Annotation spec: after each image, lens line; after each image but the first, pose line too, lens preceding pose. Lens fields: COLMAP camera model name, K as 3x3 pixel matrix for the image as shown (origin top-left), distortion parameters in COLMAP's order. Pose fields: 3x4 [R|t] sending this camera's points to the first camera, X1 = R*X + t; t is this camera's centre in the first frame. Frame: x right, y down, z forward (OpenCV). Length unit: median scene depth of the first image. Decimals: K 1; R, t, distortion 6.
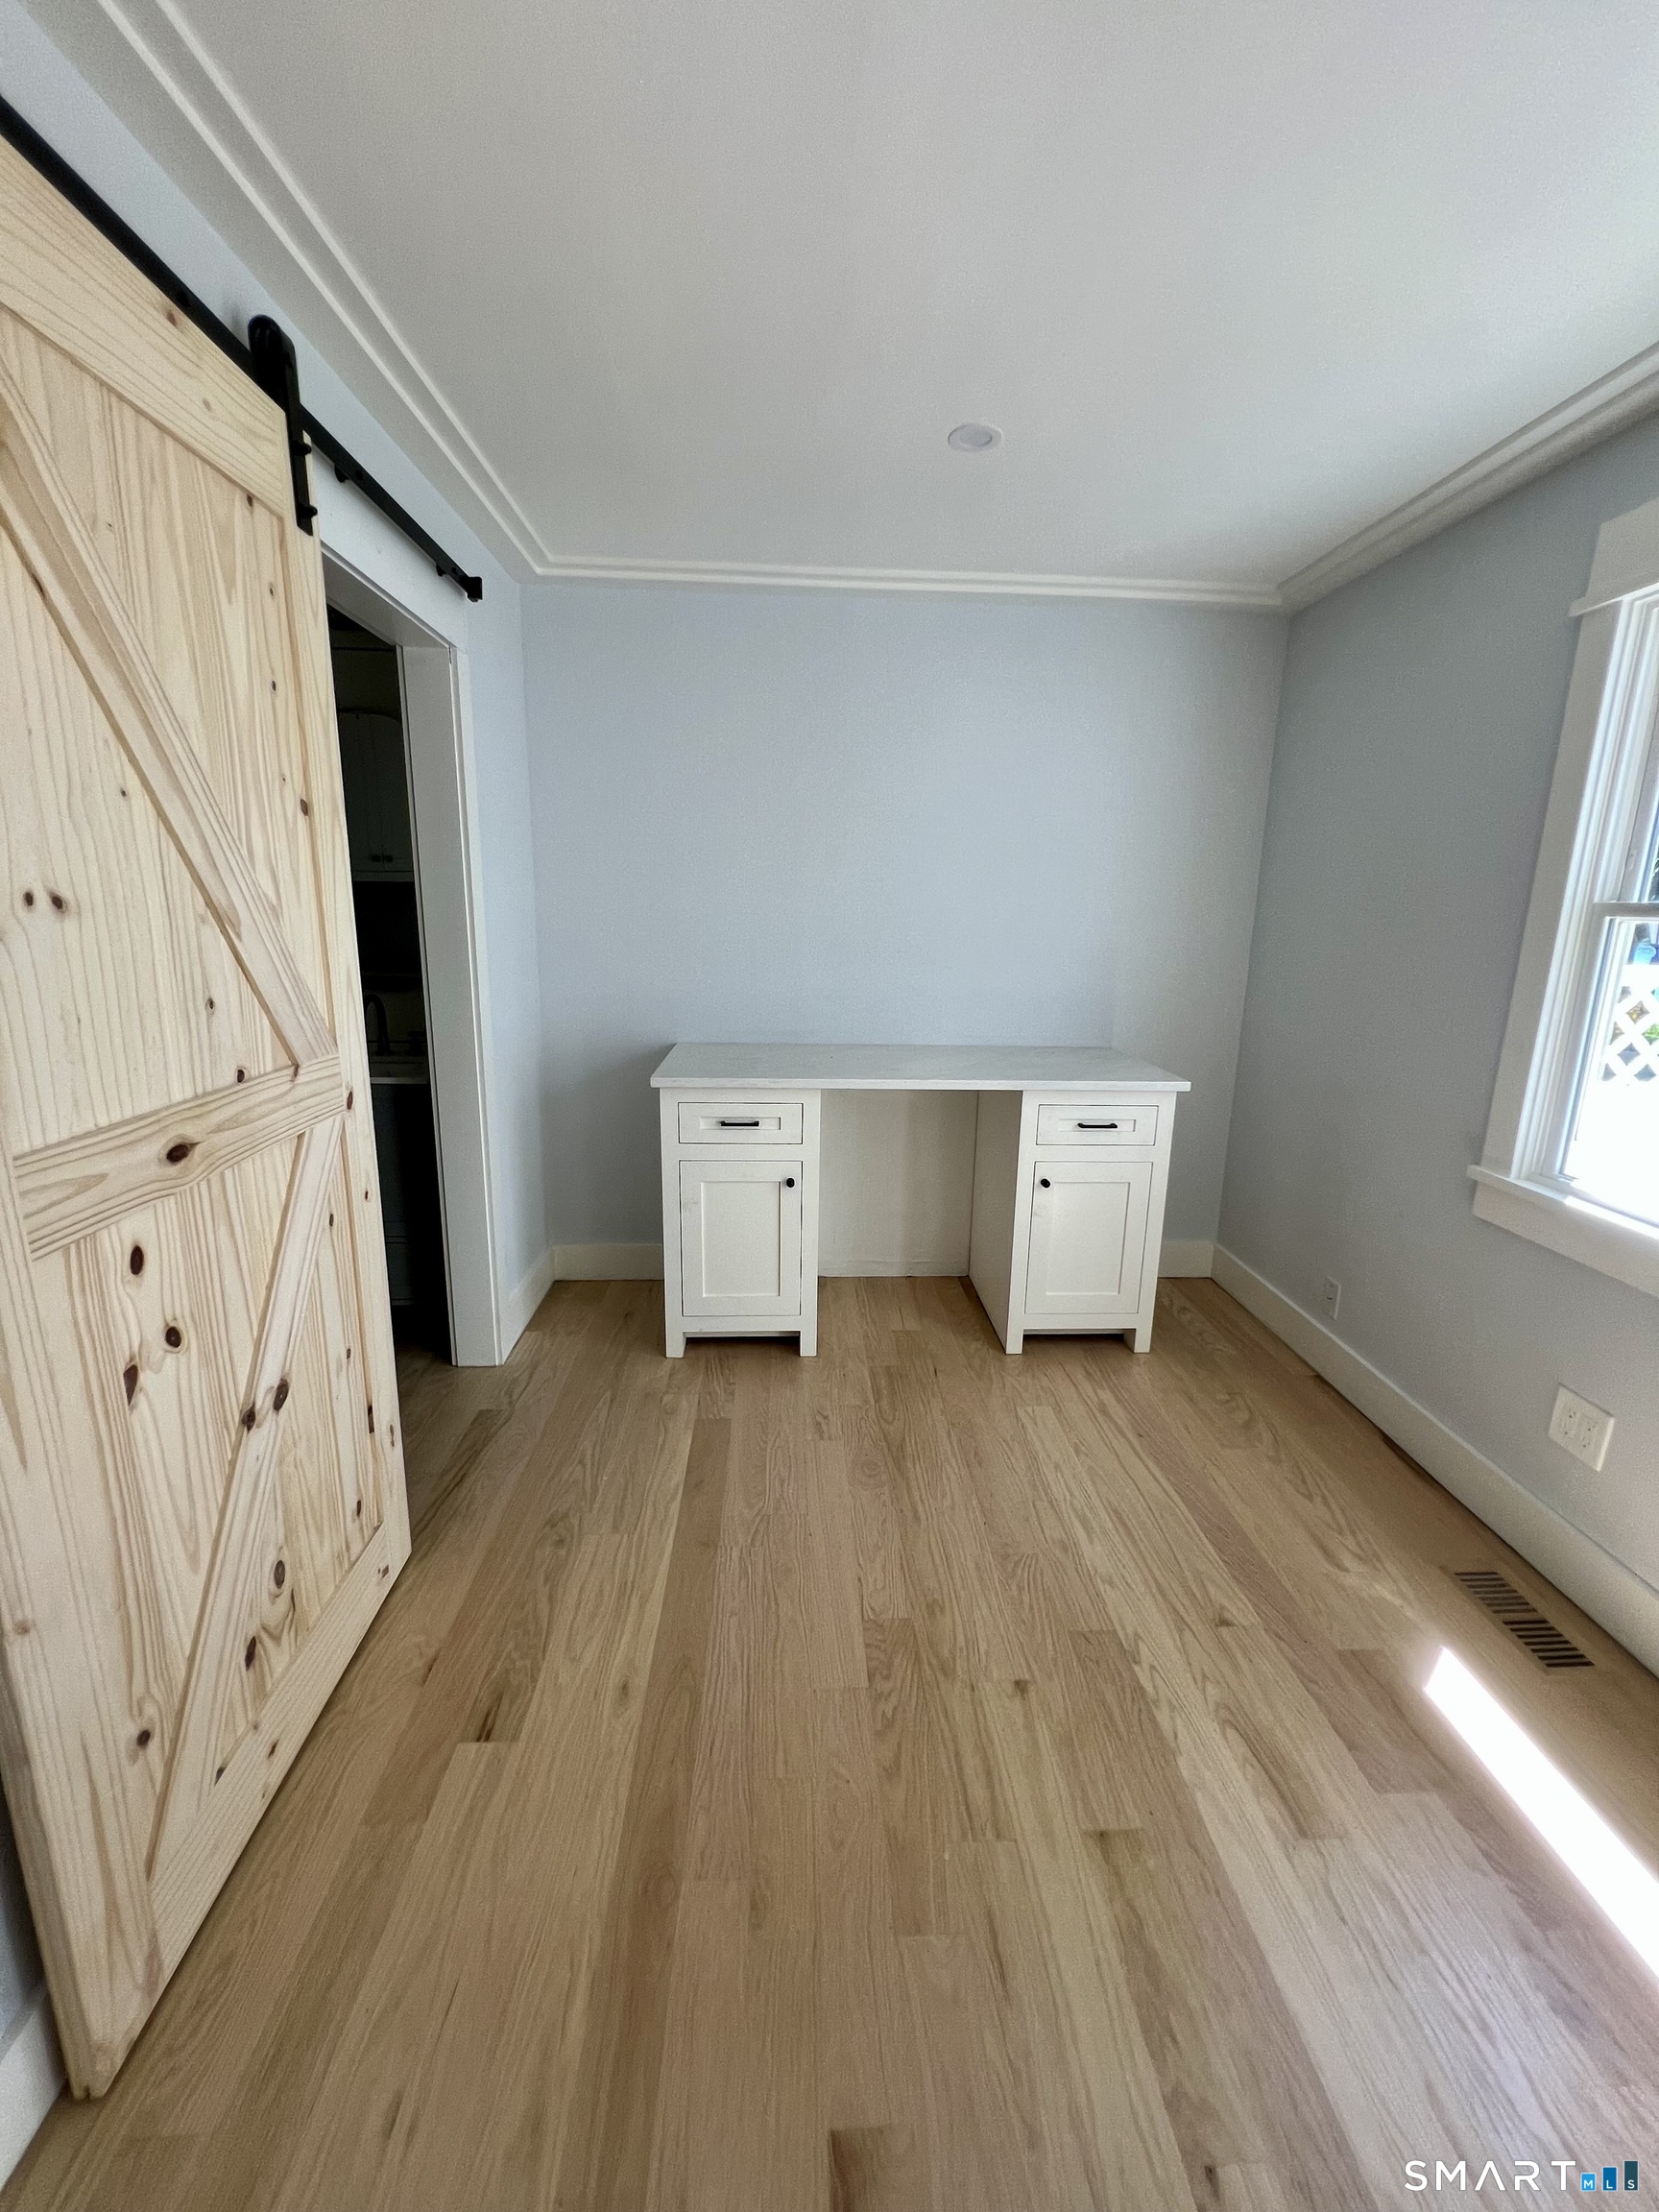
lens RADIAL K [[887.8, 0, 830.2], [0, 887.8, 1107.1], [0, 0, 1]] dist [-0.007362, 0.000535]
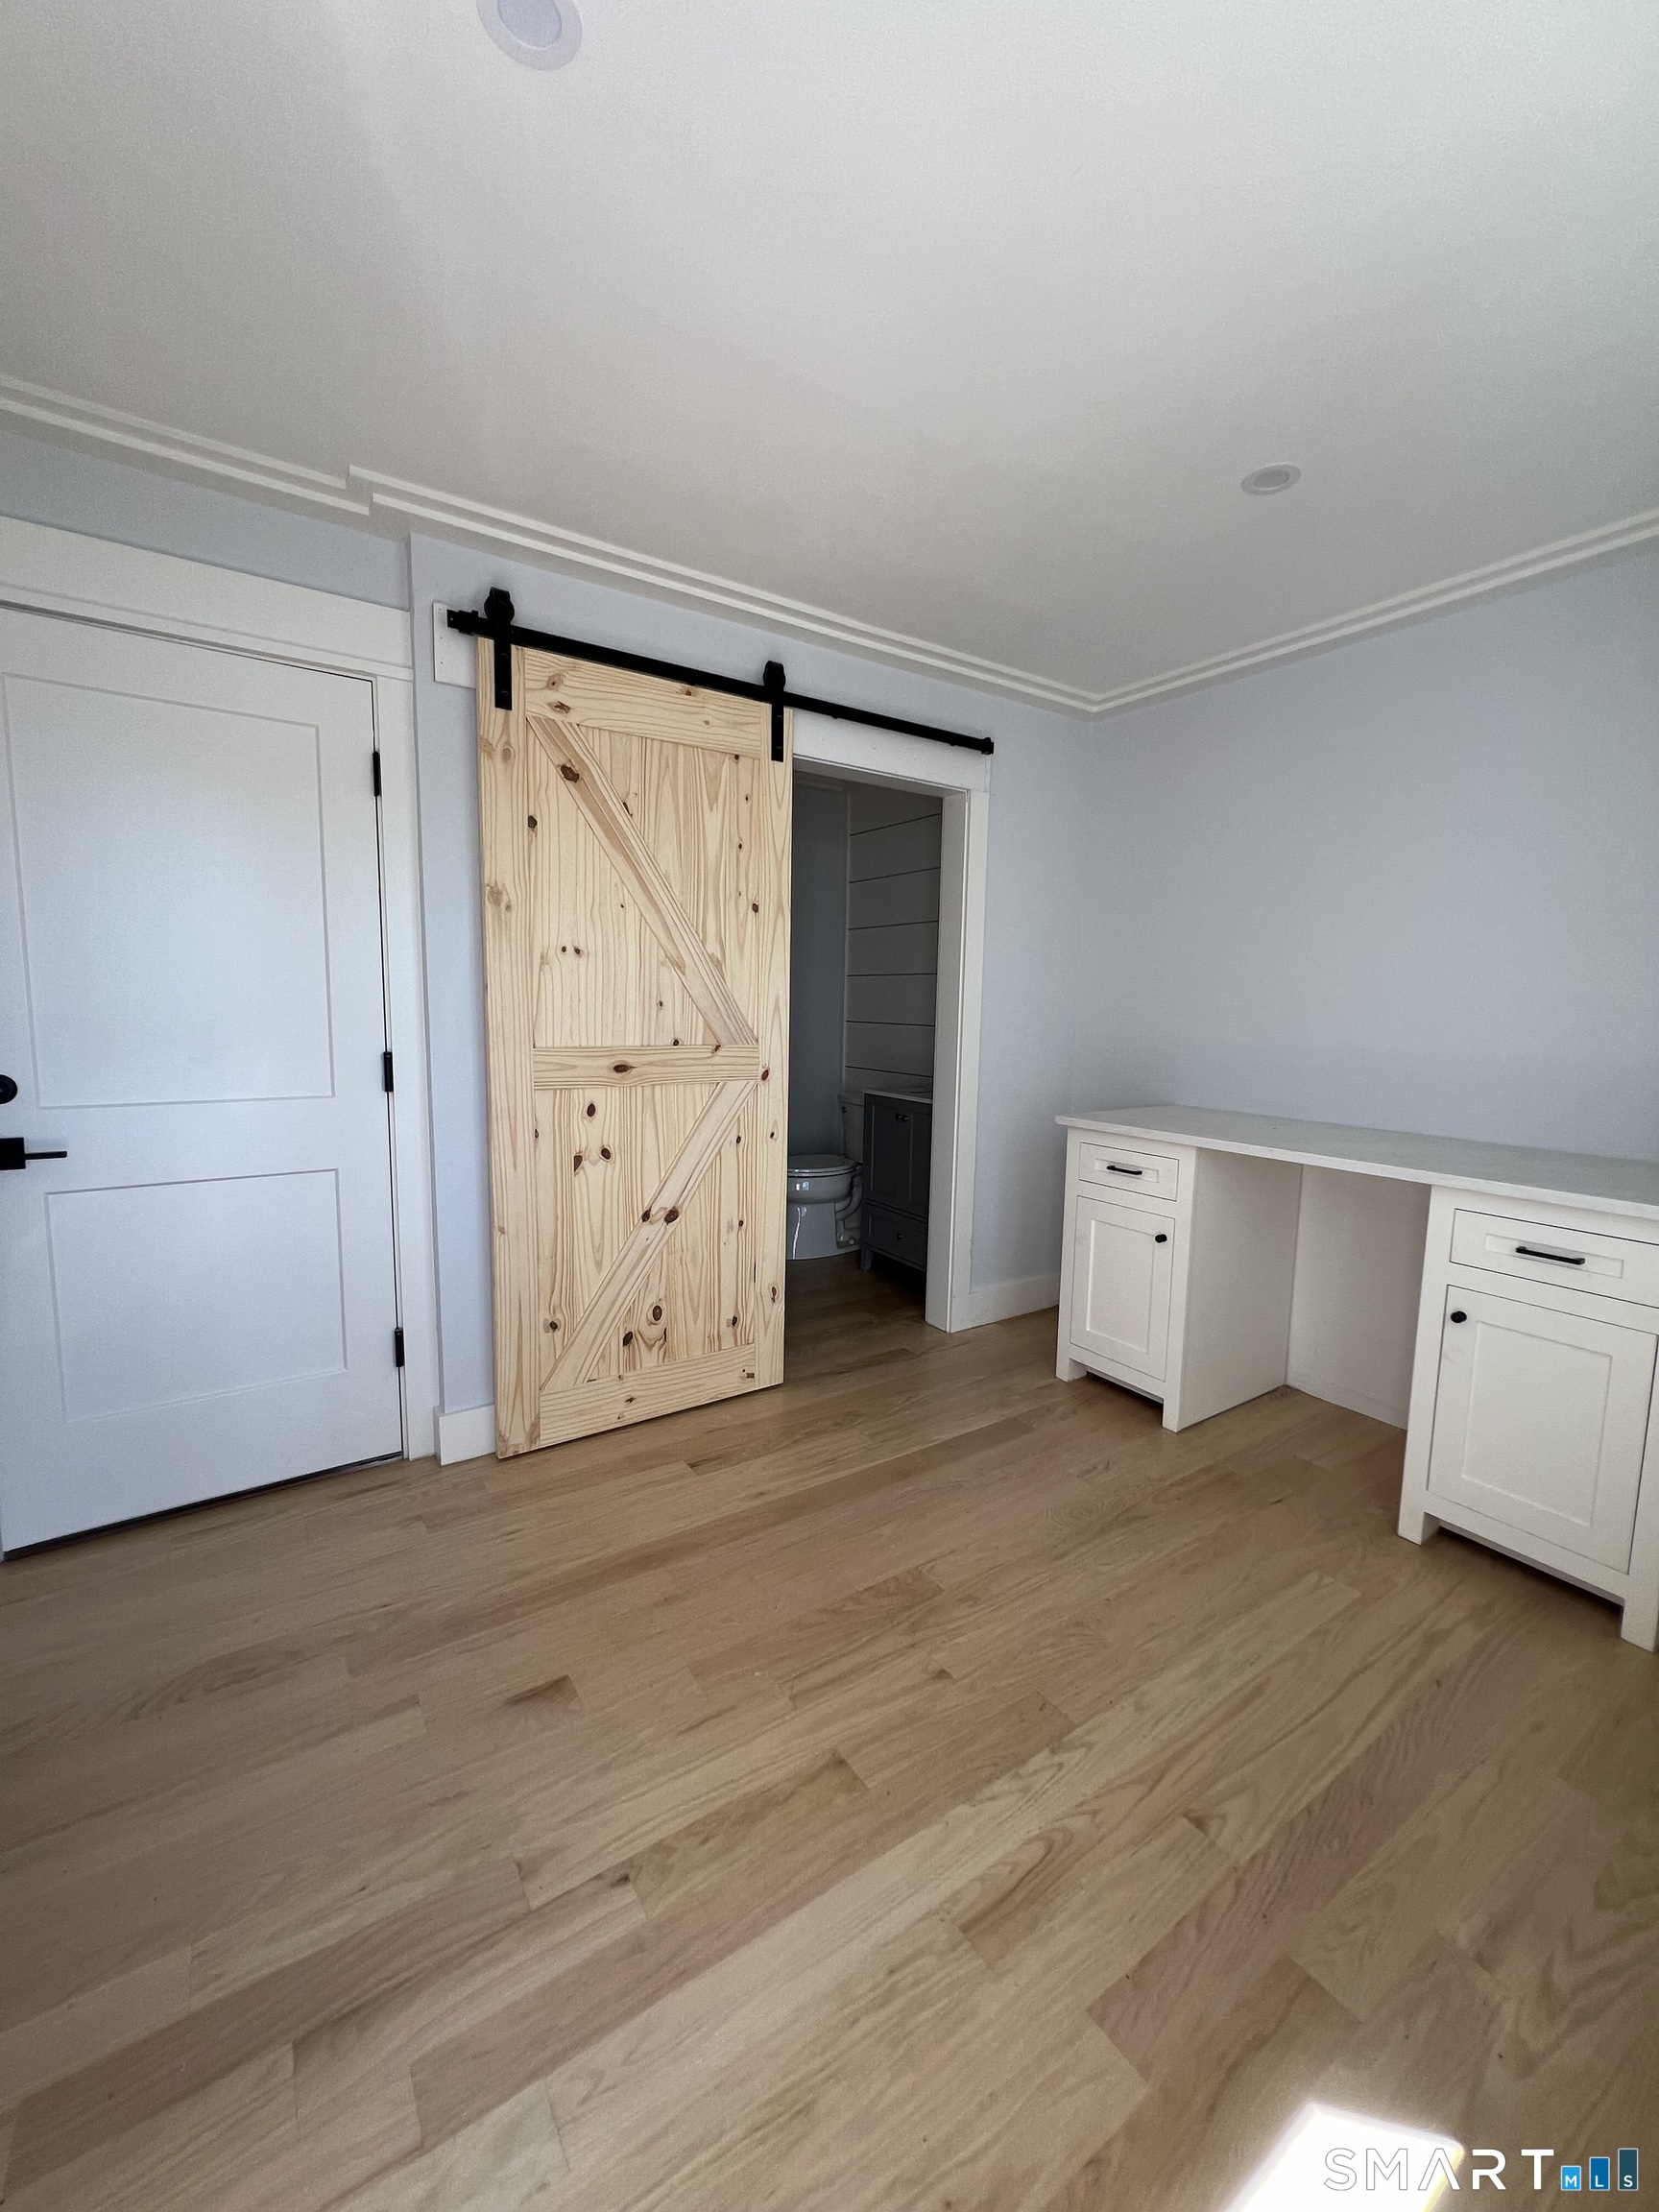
lens RADIAL K [[887.8, 0, 820.8], [0, 887.8, 1094.9], [0, 0, 1]] dist [-0.007362, 0.000535]
pose [[0.511713, 0.082860, -0.855152, 0.945669], [-0.201152, 0.979229, -0.025485, 0.049557], [0.835277, 0.185056, 0.517751, 0.222058]]
